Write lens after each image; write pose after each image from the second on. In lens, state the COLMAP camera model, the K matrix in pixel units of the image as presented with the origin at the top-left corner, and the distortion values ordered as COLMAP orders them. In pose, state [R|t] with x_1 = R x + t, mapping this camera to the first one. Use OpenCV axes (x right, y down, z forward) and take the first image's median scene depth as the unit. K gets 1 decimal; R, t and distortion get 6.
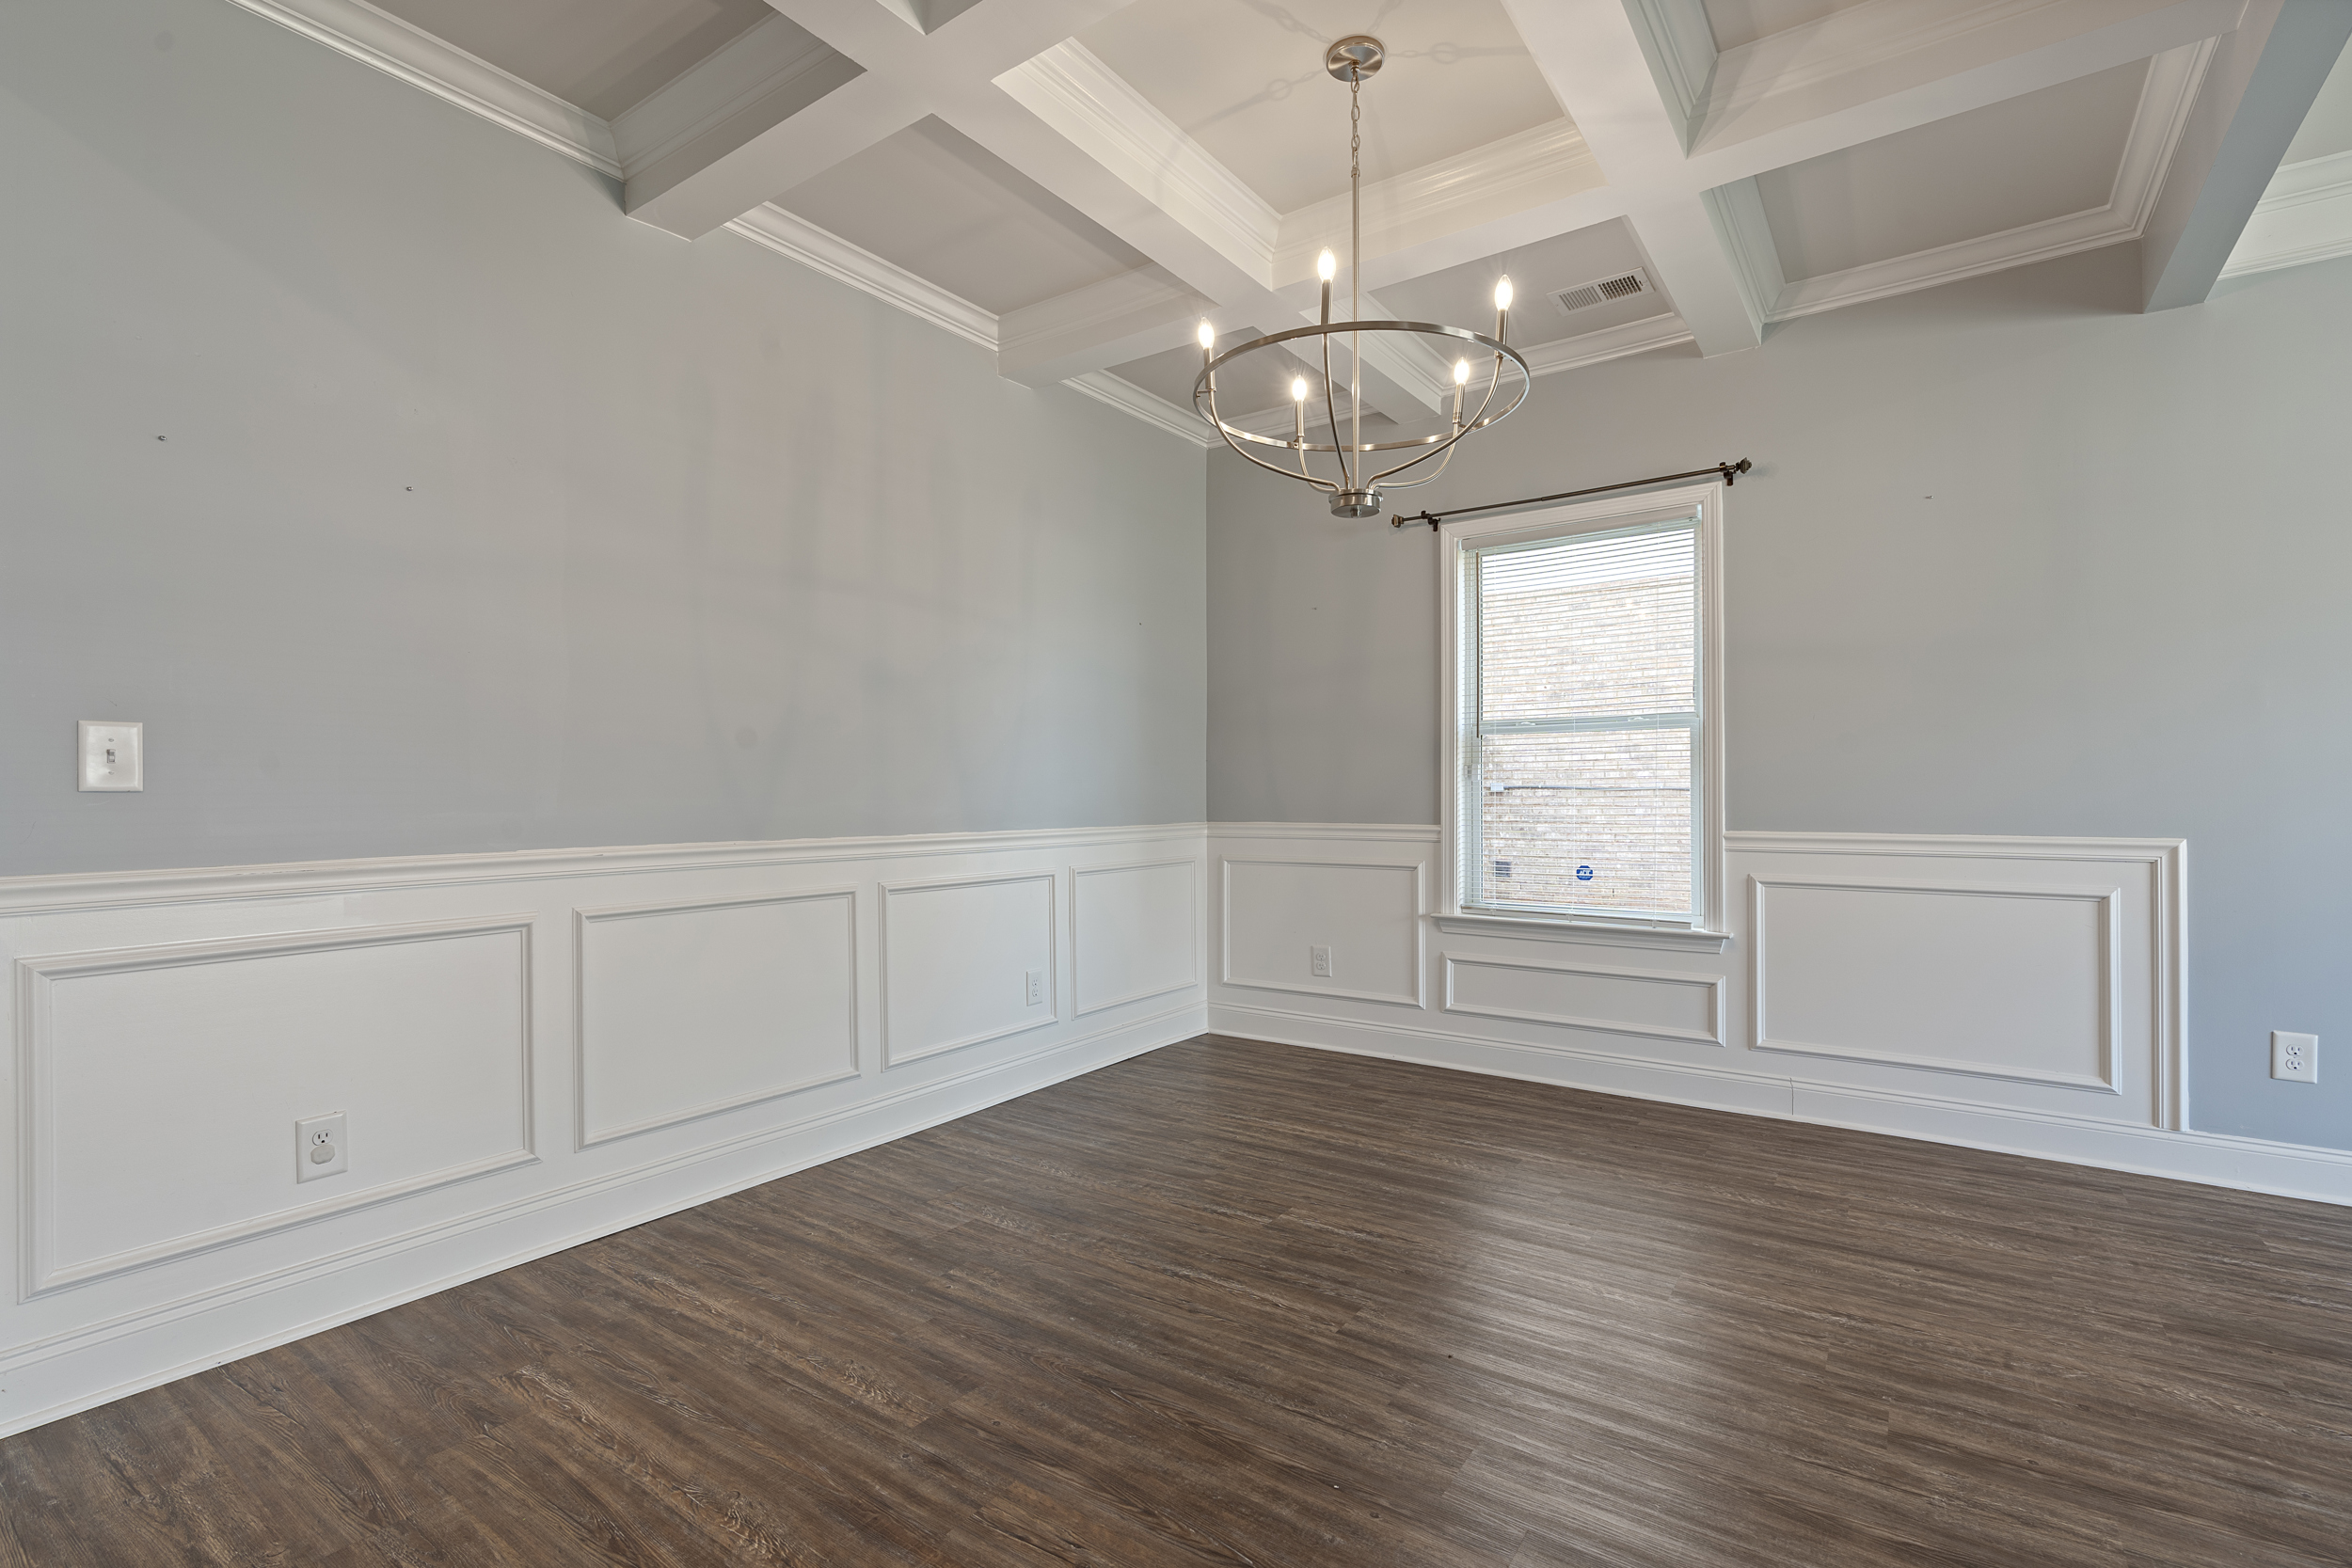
lens RADIAL K [[1058.3, 0, 1182.6], [0, 1058.3, 780.7], [0, 0, 1]] dist [-0.006137, 0.001867]
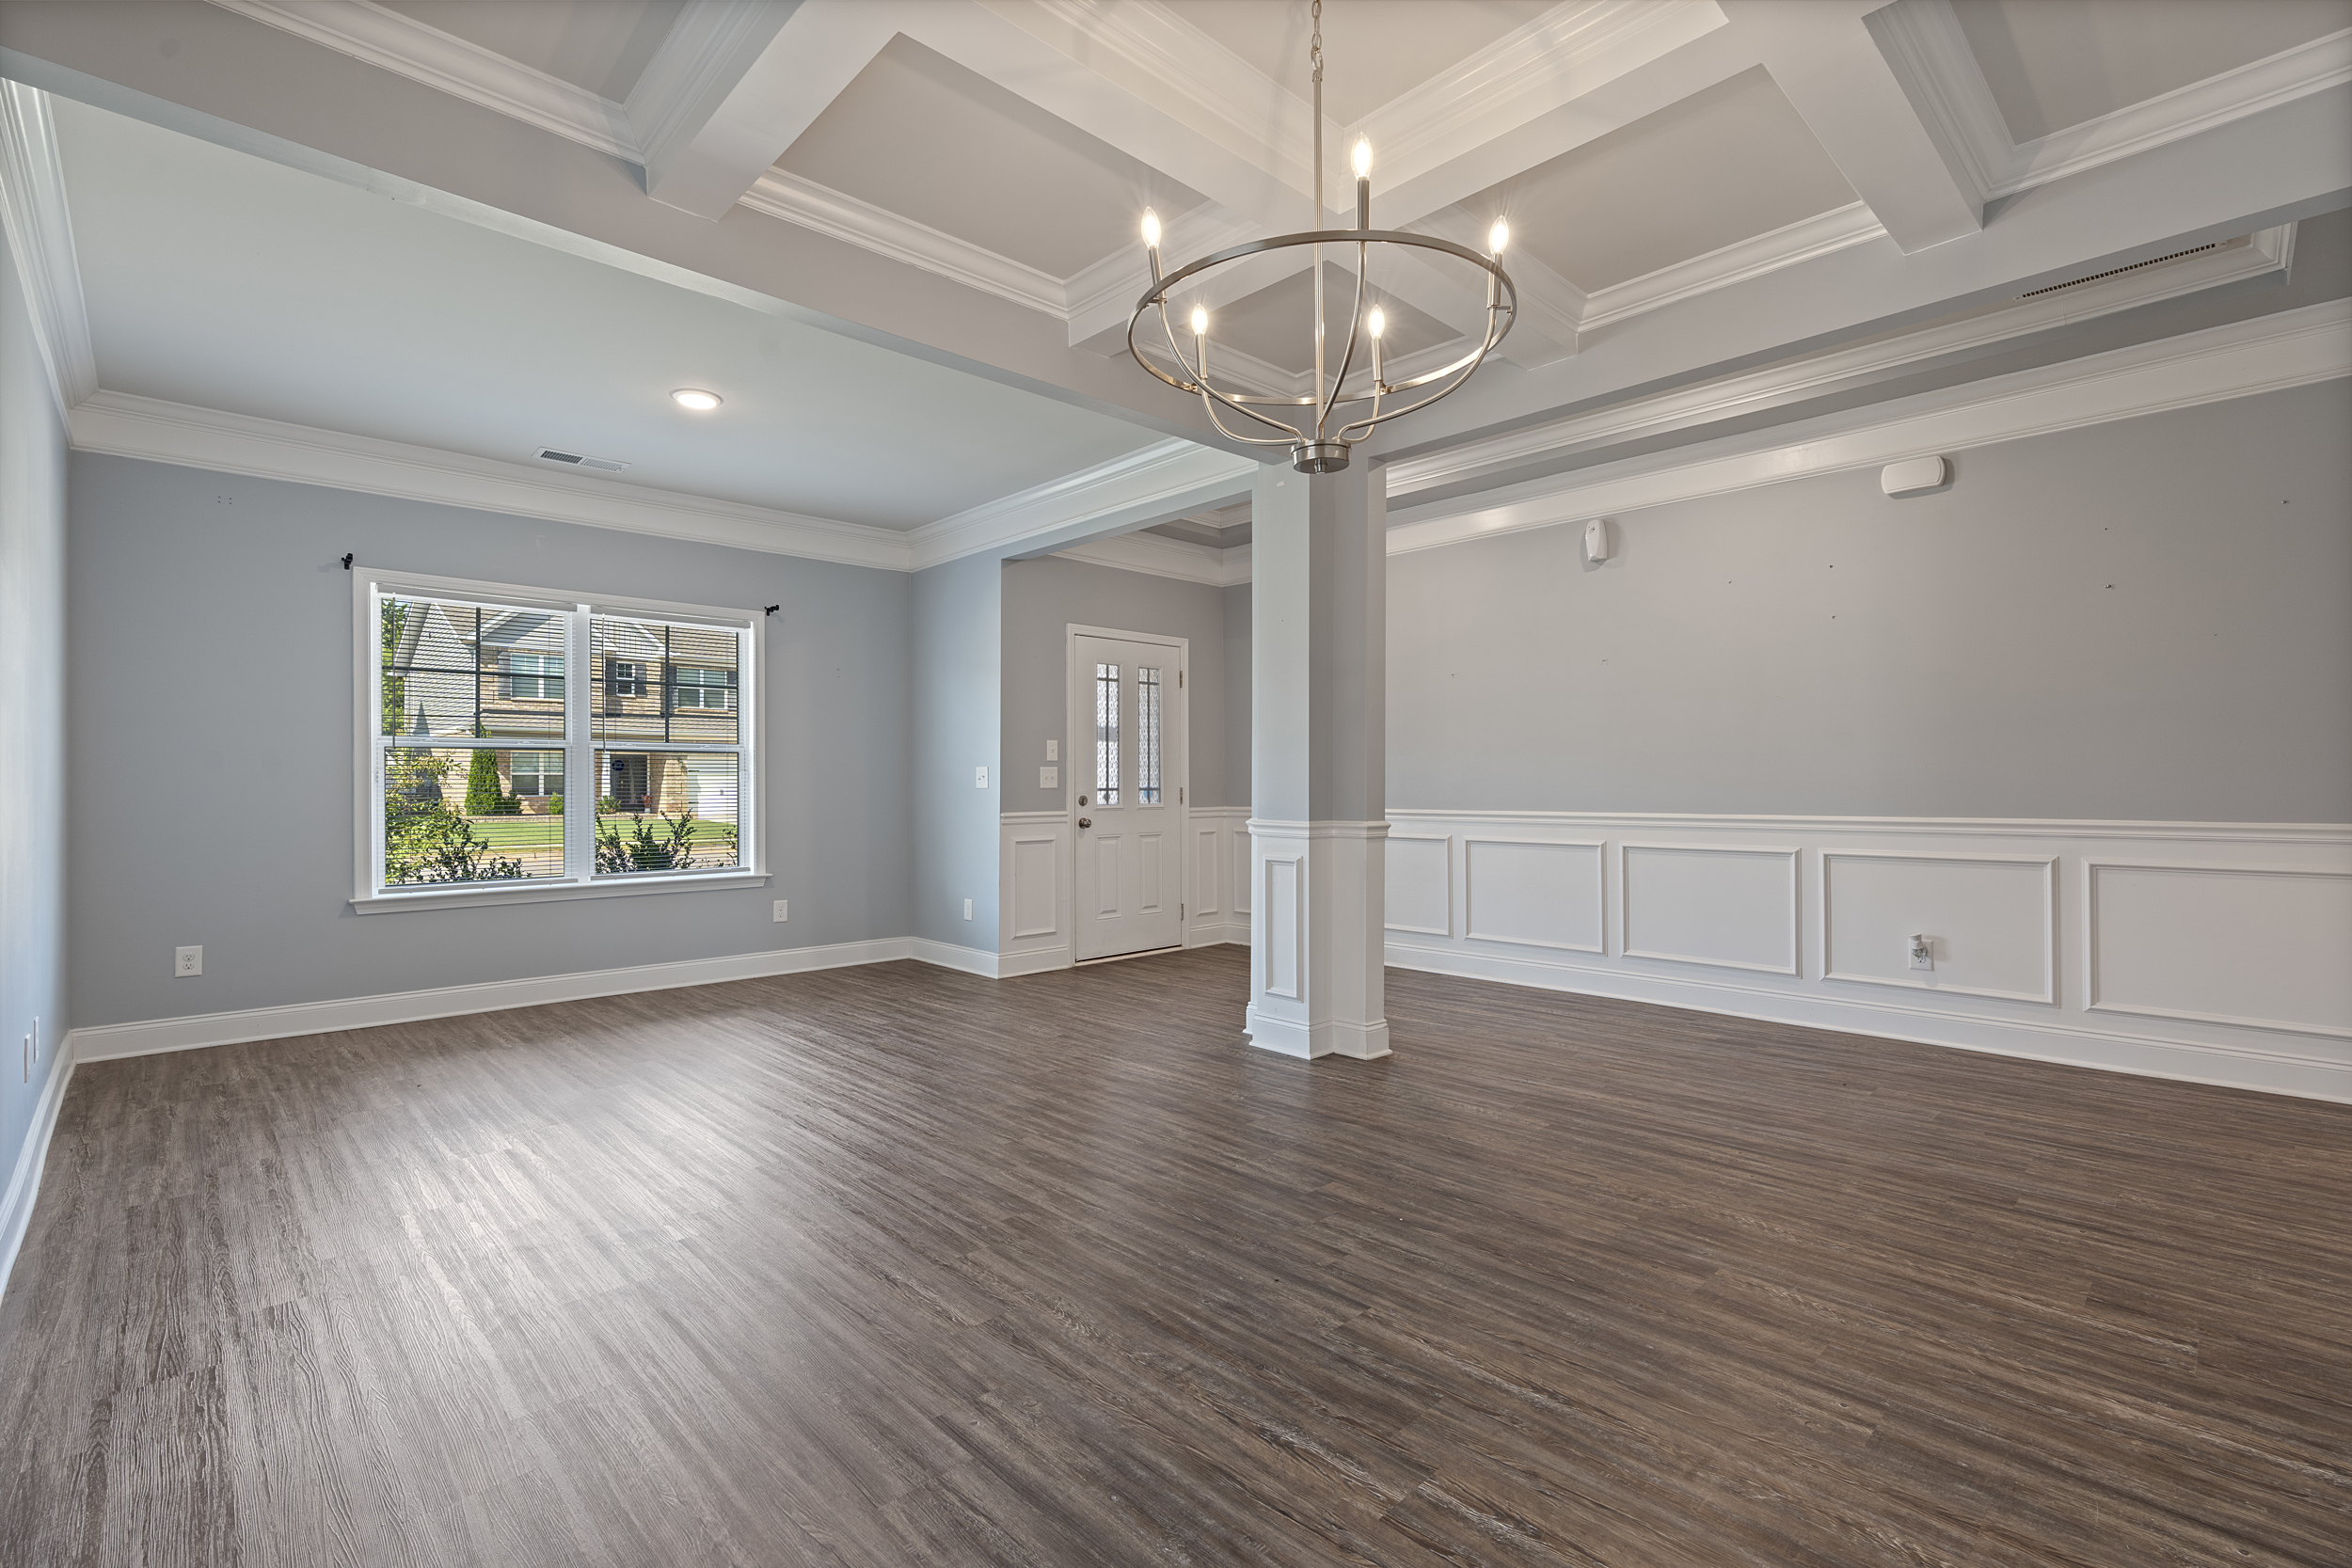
lens RADIAL K [[1058.3, 0, 1182.6], [0, 1058.3, 780.7], [0, 0, 1]] dist [-0.006137, 0.001867]
pose [[-0.981671, 0.009690, 0.190339, 0.119947], [0.007433, 0.999893, -0.012567, 0.013770], [-0.190441, -0.010921, -0.981638, 1.995790]]
